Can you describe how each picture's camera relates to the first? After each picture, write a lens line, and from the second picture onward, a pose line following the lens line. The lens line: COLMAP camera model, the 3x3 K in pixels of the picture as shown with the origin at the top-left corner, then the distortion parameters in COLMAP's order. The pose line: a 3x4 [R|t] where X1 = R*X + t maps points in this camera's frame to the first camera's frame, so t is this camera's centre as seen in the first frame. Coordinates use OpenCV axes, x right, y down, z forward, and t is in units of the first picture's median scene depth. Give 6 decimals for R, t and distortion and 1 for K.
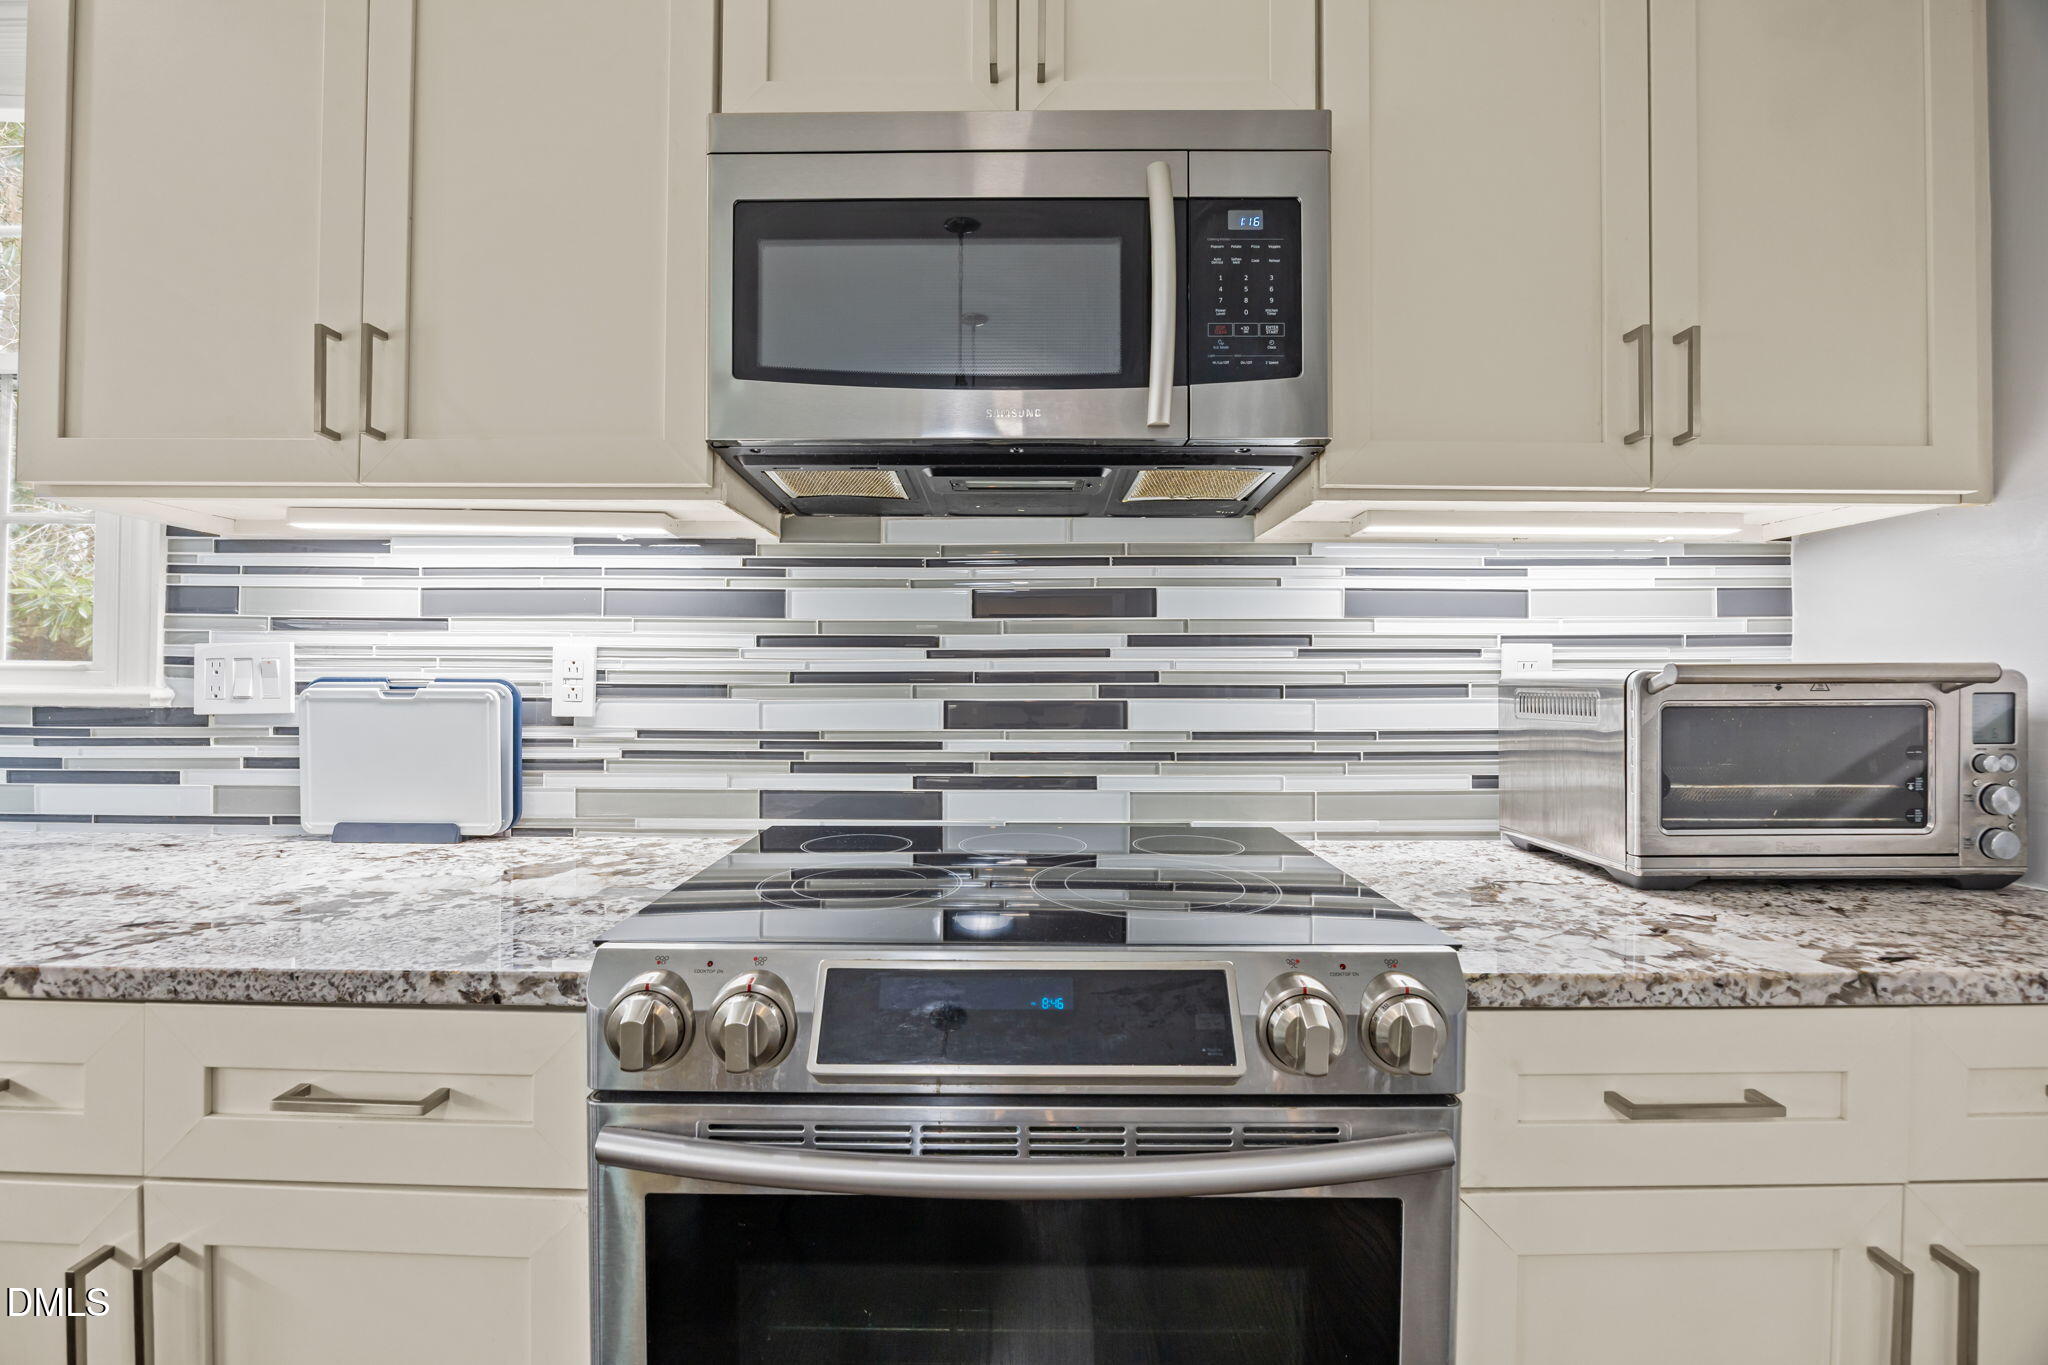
lens RADIAL K [[873.3, 0, 1017.6], [0, 873.3, 681.0], [0, 0, 1]] dist [-0.009247, -0.000461]
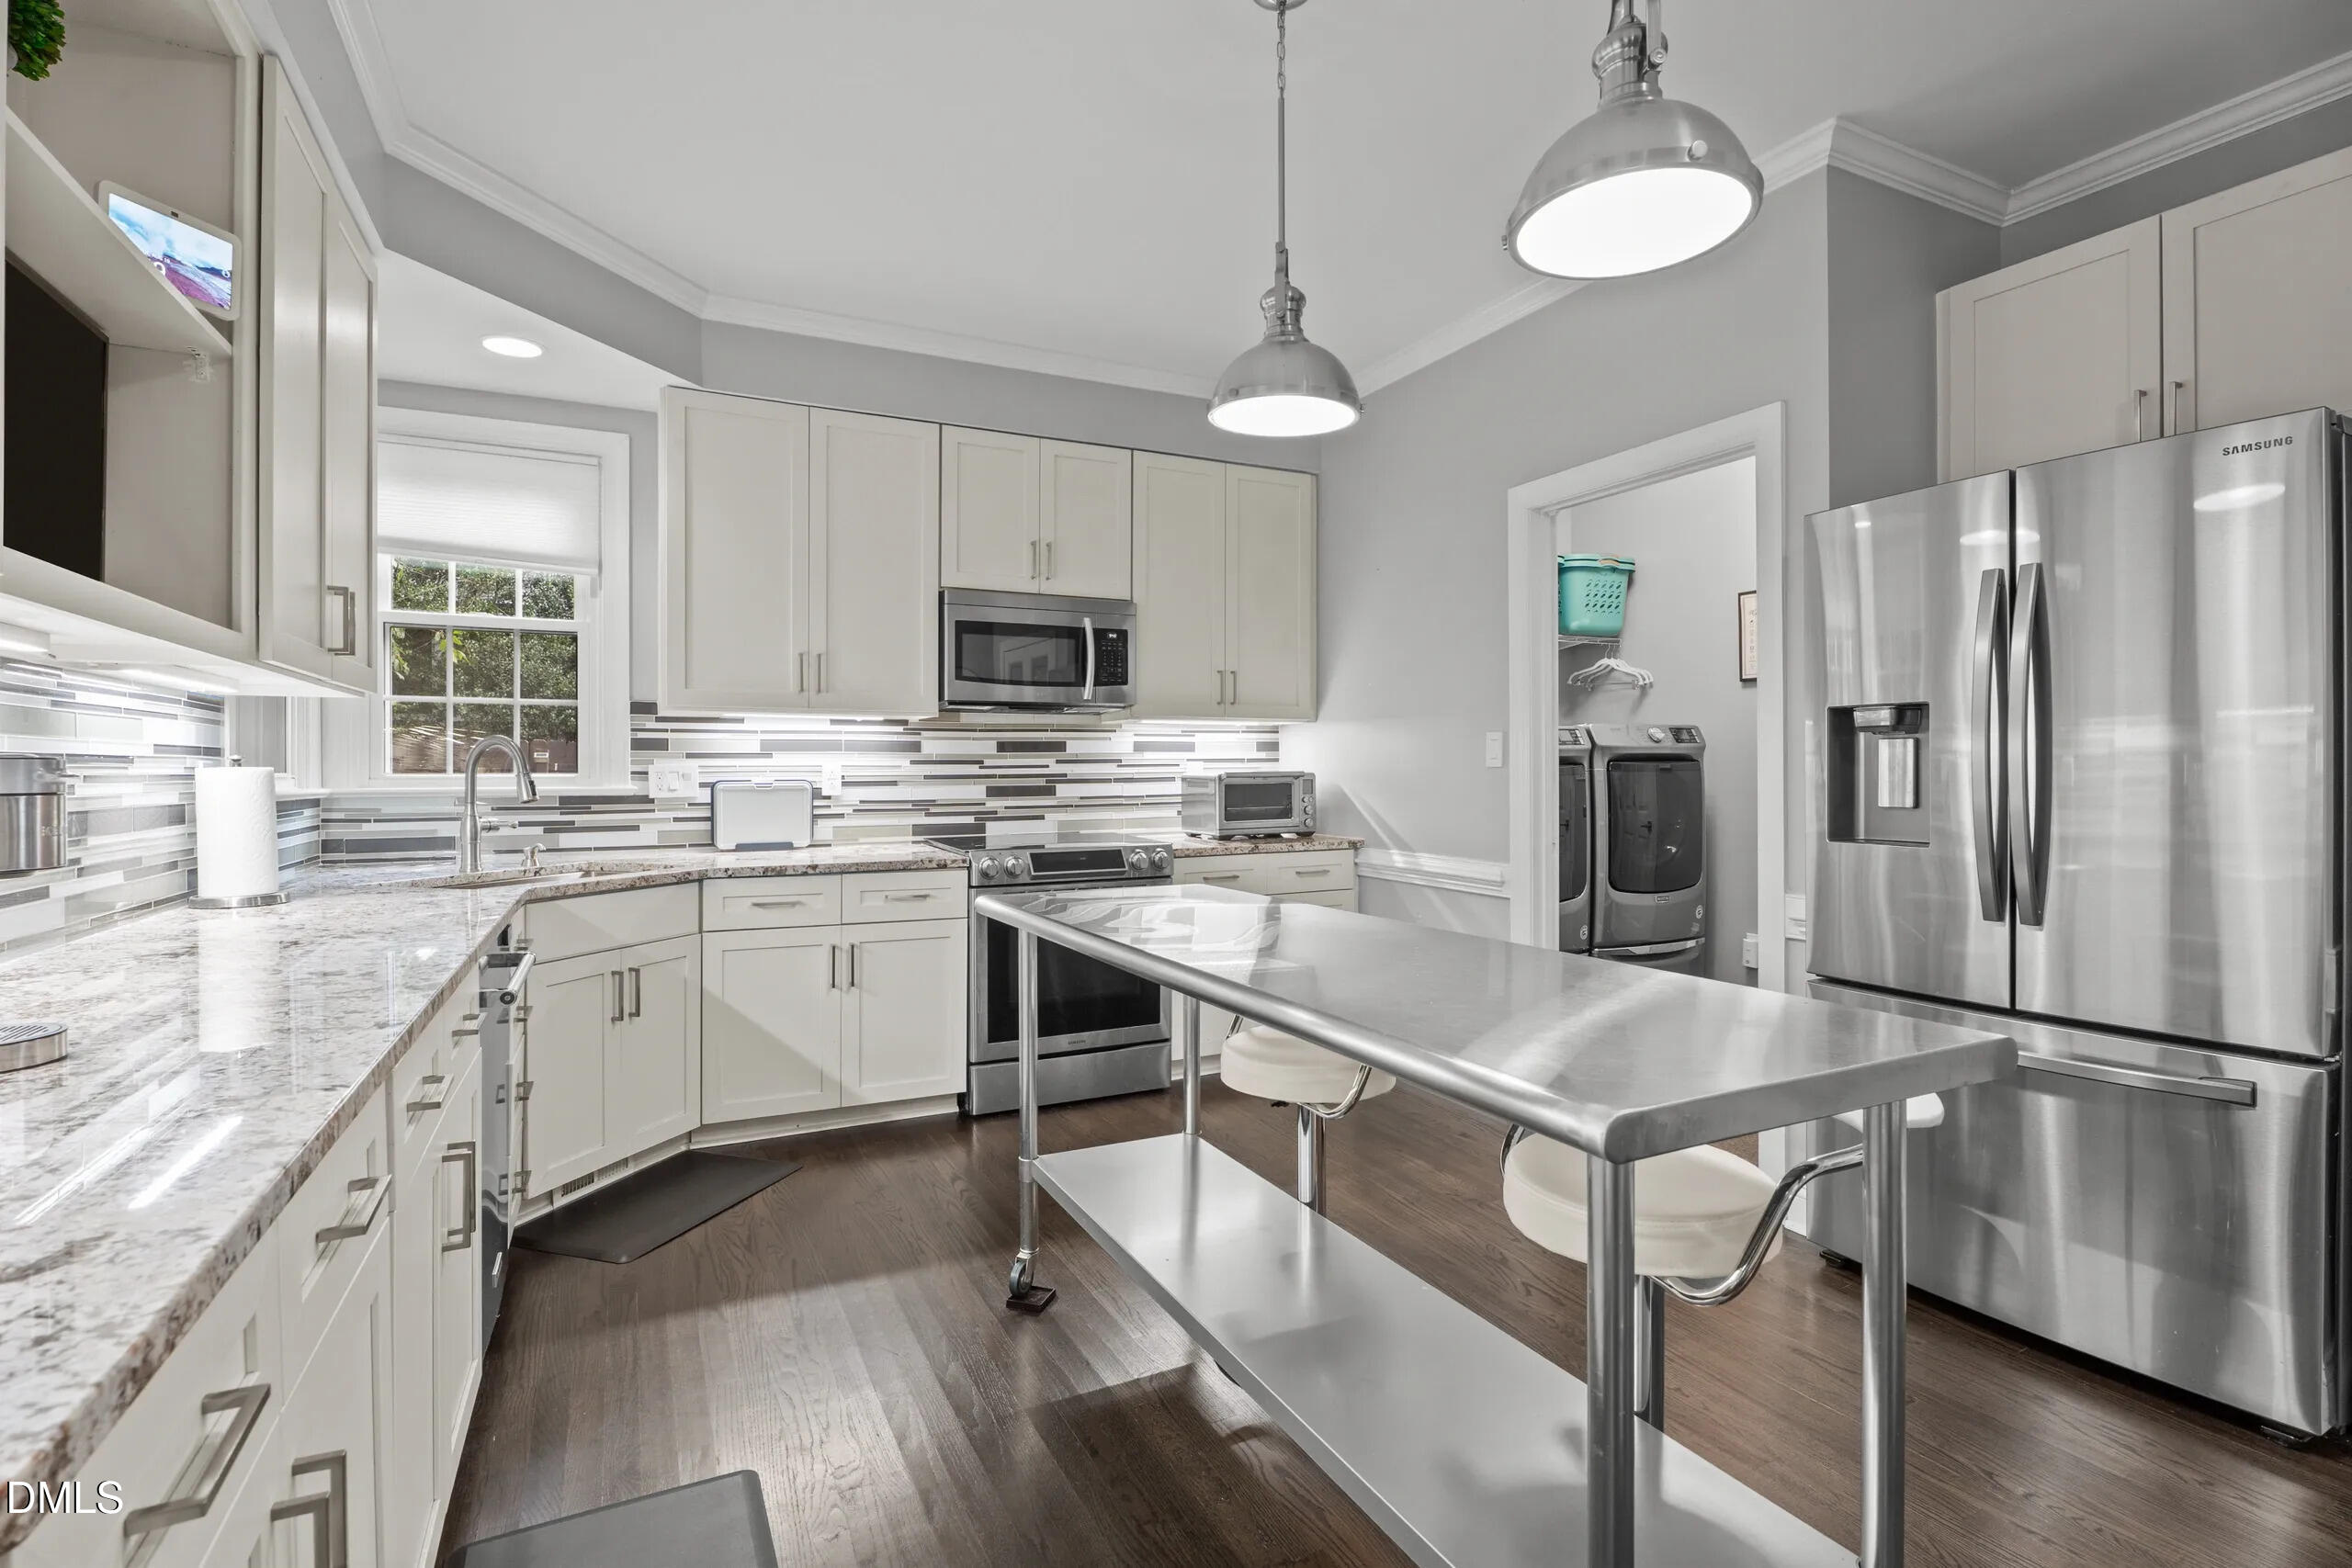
lens RADIAL K [[1112.8, 0, 1180.2], [0, 1112.8, 776.7], [0, 0, 1]] dist [-0.013322, 0.002061]
pose [[0.890544, -0.011828, 0.454744, -1.028818], [0.002642, 0.999780, 0.020831, -0.068359], [-0.454890, -0.017350, 0.890379, -2.059242]]
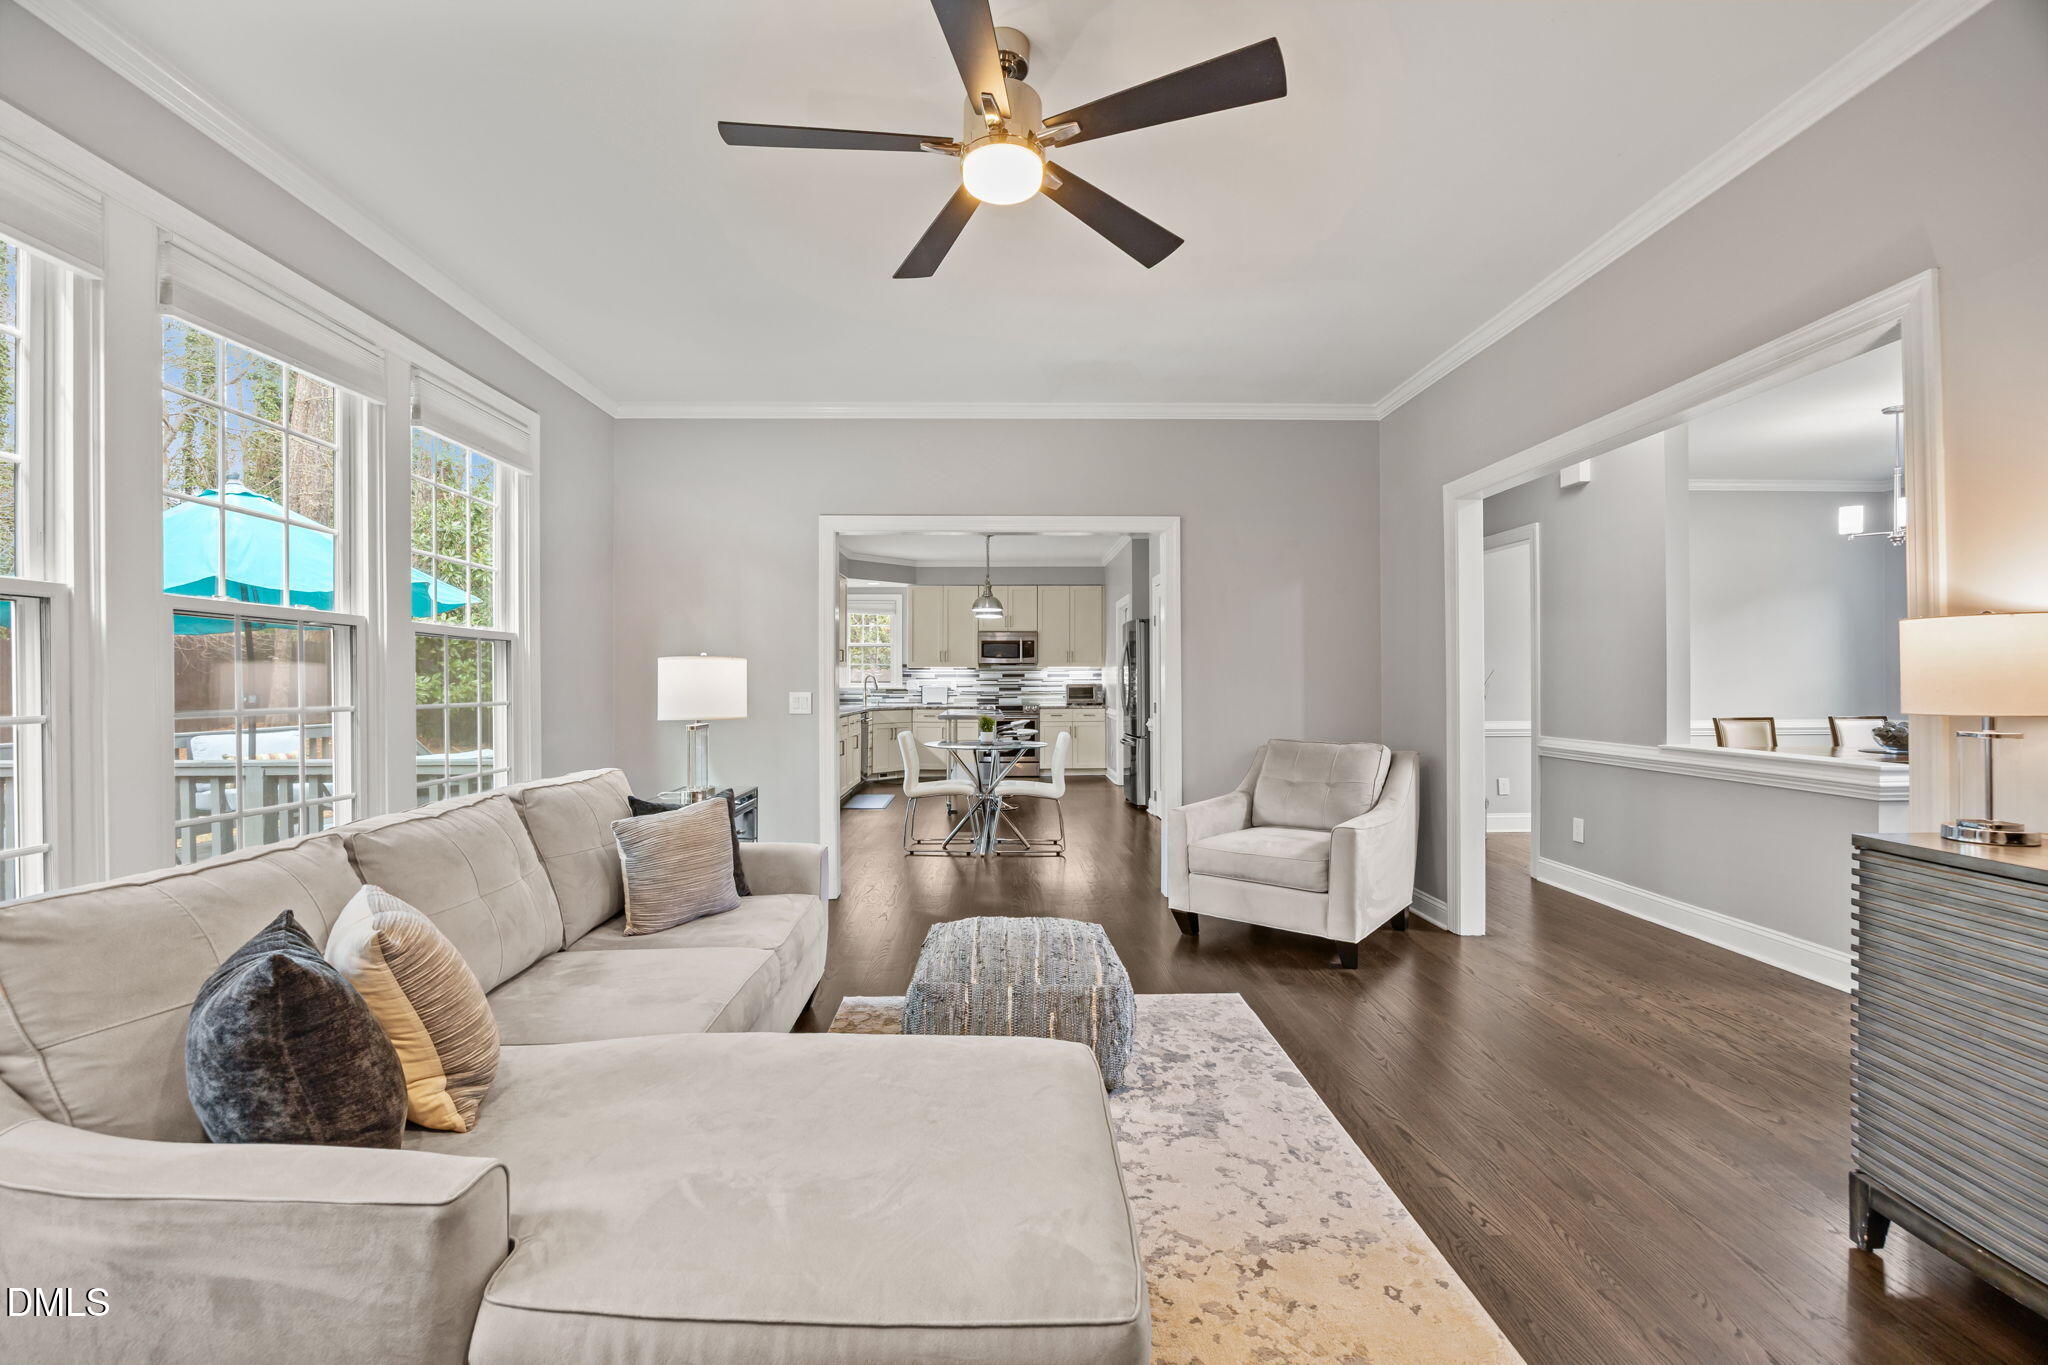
lens RADIAL K [[873.3, 0, 1024.0], [0, 873.3, 682.4], [0, 0, 1]] dist [-0.009247, -0.000461]
pose [[0.999406, -0.005616, 0.034006, -0.128307], [0.005259, 0.999930, 0.010597, -0.111978], [-0.034063, -0.010412, 0.999365, -7.234563]]
